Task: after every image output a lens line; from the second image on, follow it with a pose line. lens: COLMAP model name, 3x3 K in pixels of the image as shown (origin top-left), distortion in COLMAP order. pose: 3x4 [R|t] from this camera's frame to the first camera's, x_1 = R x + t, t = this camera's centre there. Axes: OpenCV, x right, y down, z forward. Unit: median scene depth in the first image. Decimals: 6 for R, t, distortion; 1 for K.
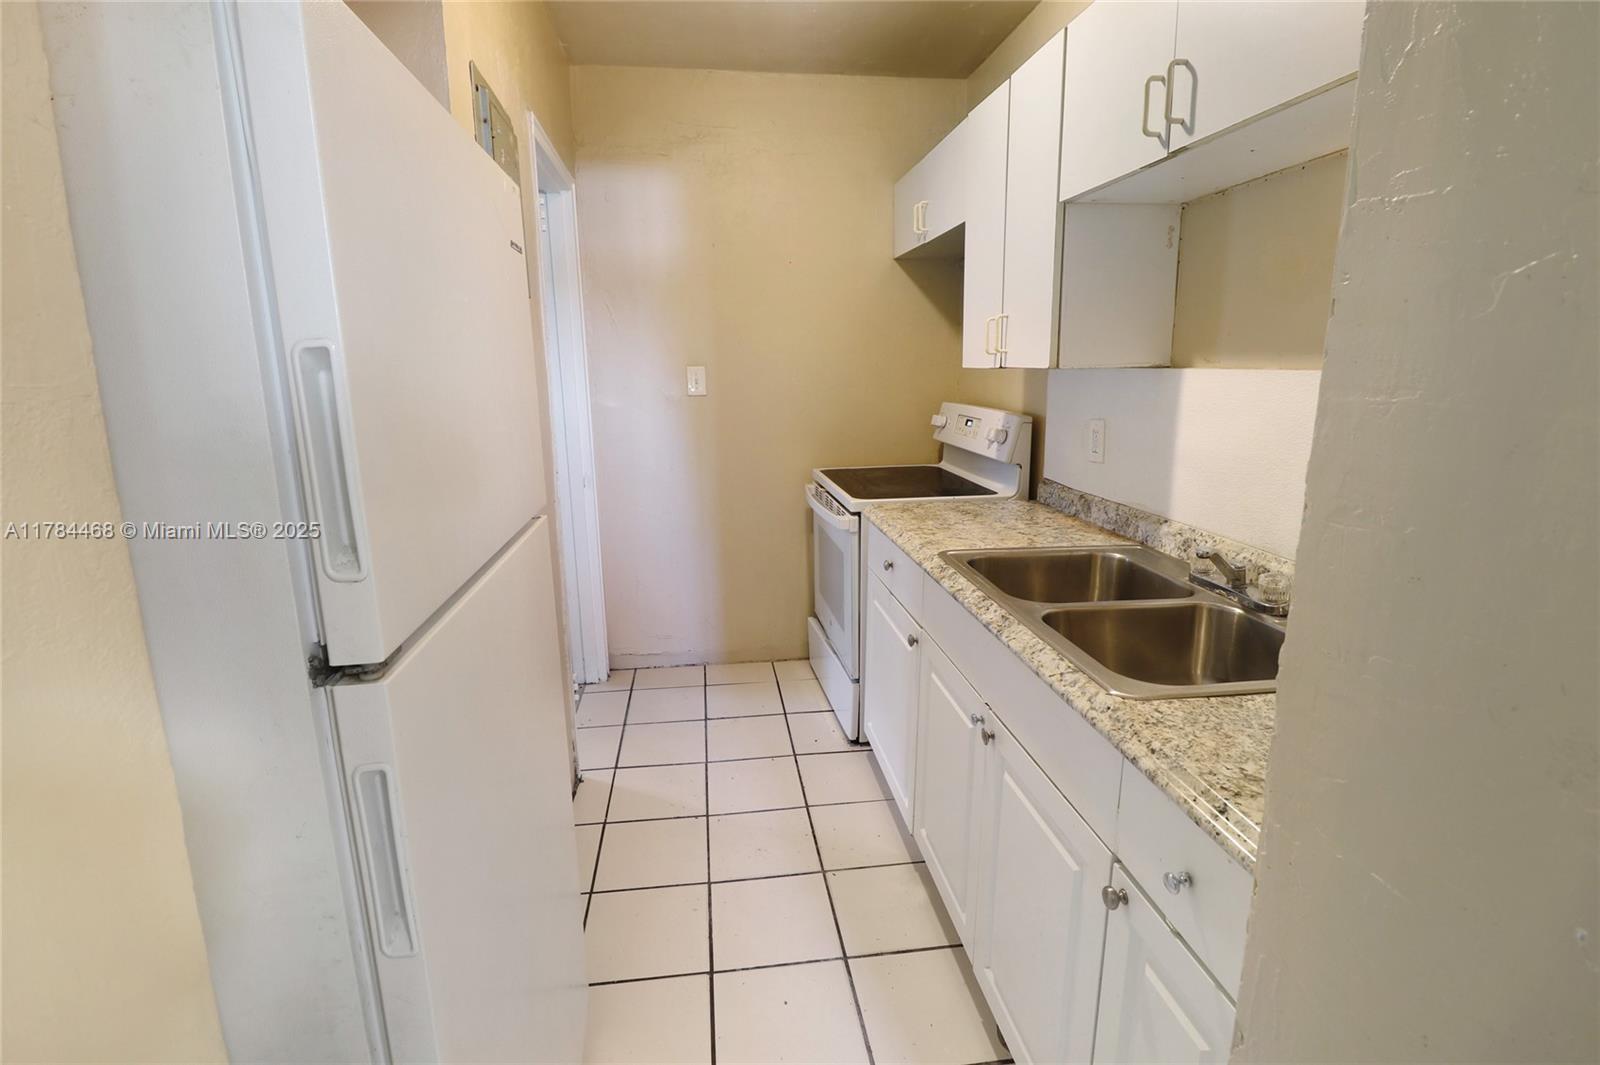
lens RADIAL K [[770.6, 0, 796.7], [0, 770.6, 510.9], [0, 0, 1]] dist [-0.009599, -0.000944]
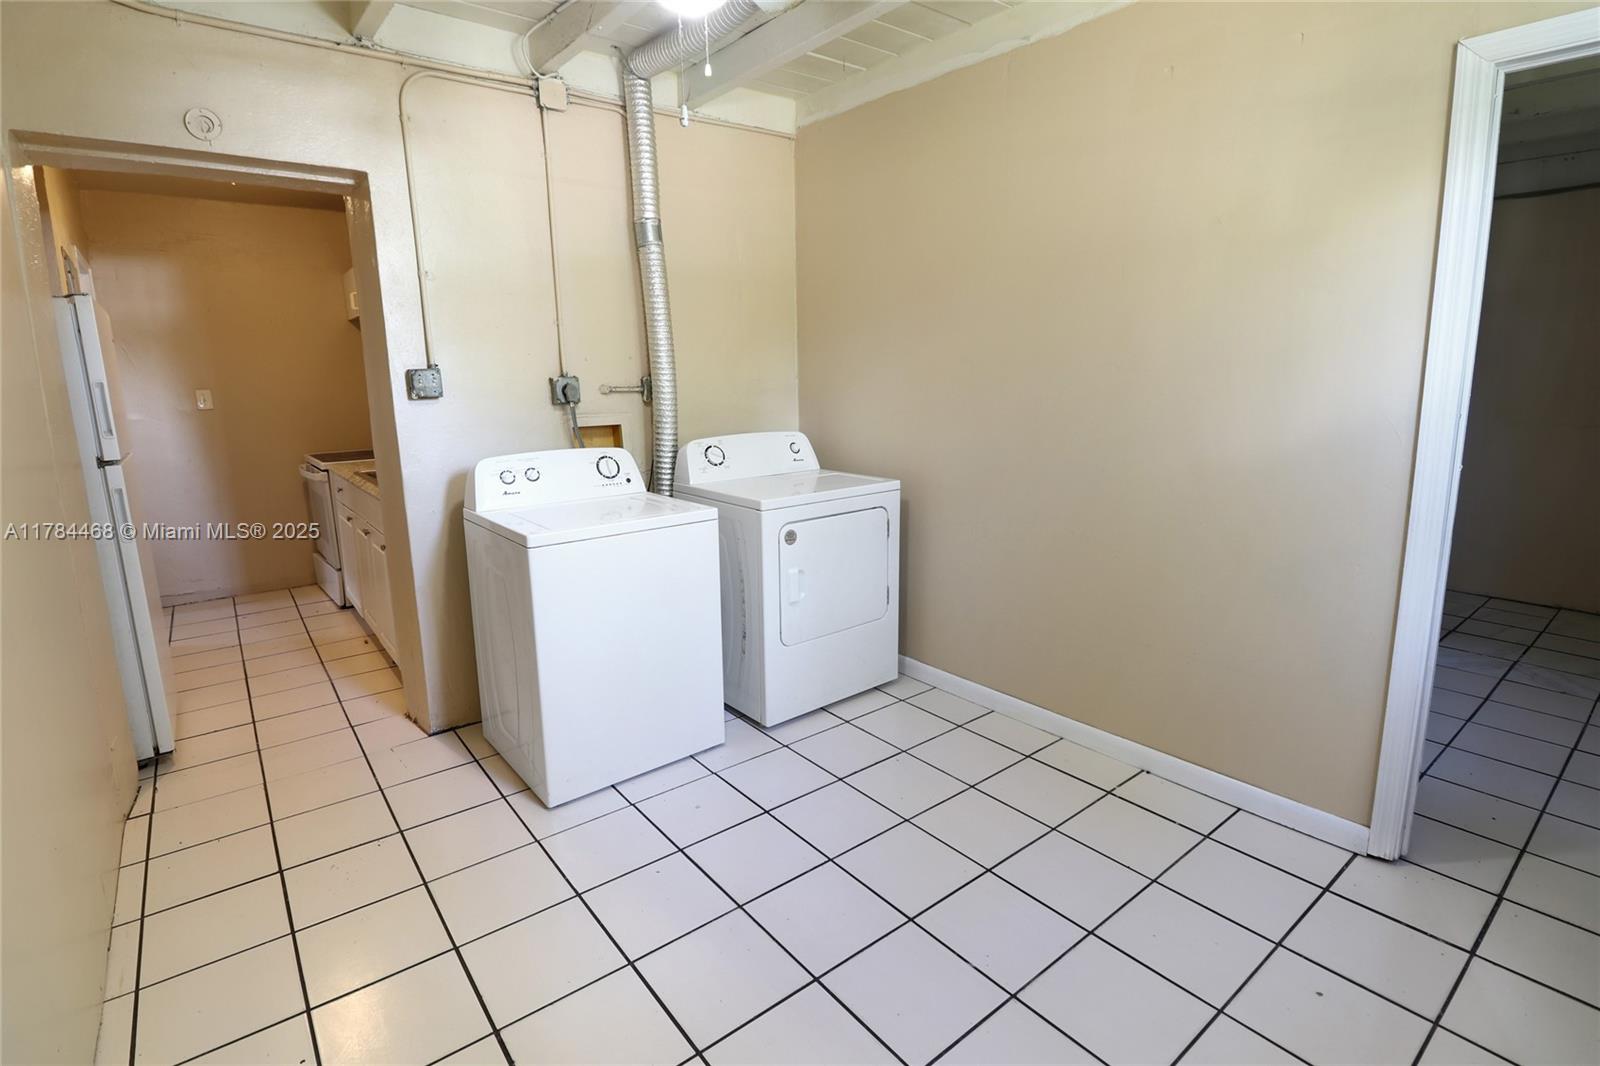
lens RADIAL K [[770.6, 0, 796.7], [0, 770.6, 511.4], [0, 0, 1]] dist [-0.009599, -0.000944]
pose [[0.862253, -0.095892, 0.497316, 0.115604], [0.109176, 0.994020, 0.002375, 0.195532], [-0.494570, 0.052247, 0.867566, -0.973877]]
